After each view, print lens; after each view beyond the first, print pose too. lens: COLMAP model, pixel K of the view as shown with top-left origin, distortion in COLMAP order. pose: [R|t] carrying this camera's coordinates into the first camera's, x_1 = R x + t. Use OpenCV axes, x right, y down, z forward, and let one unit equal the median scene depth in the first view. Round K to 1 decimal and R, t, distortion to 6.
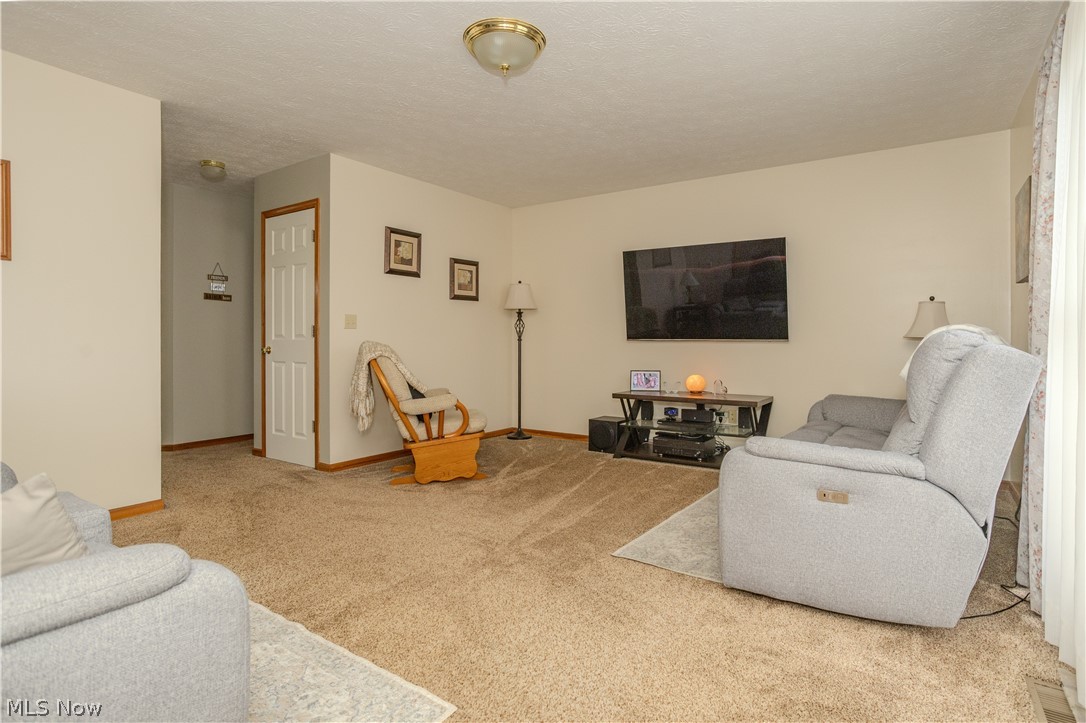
lens RADIAL K [[560.7, 0, 541.1], [0, 560.7, 319.1], [0, 0, 1]] dist [-0.053492, 0.031543]
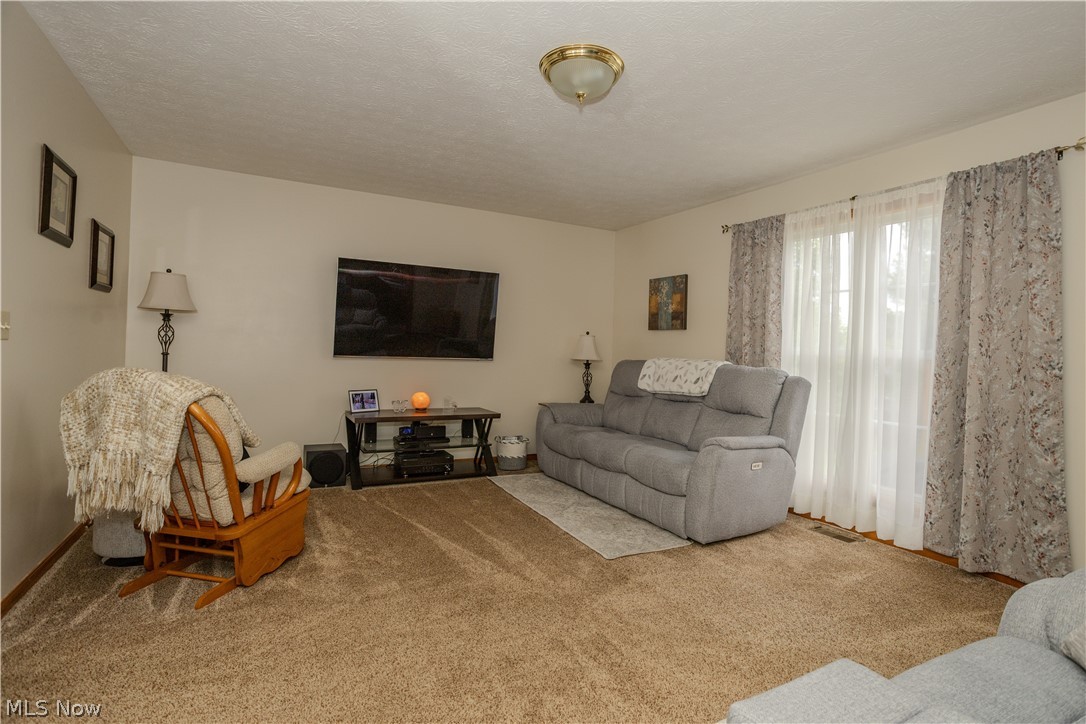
lens RADIAL K [[560.7, 0, 541.1], [0, 560.7, 319.6], [0, 0, 1]] dist [-0.053492, 0.031543]
pose [[0.456223, 0.055907, 0.888108, -0.546057], [-0.059129, 0.997723, -0.032432, -0.013363], [-0.887899, -0.037717, 0.458490, 0.341263]]
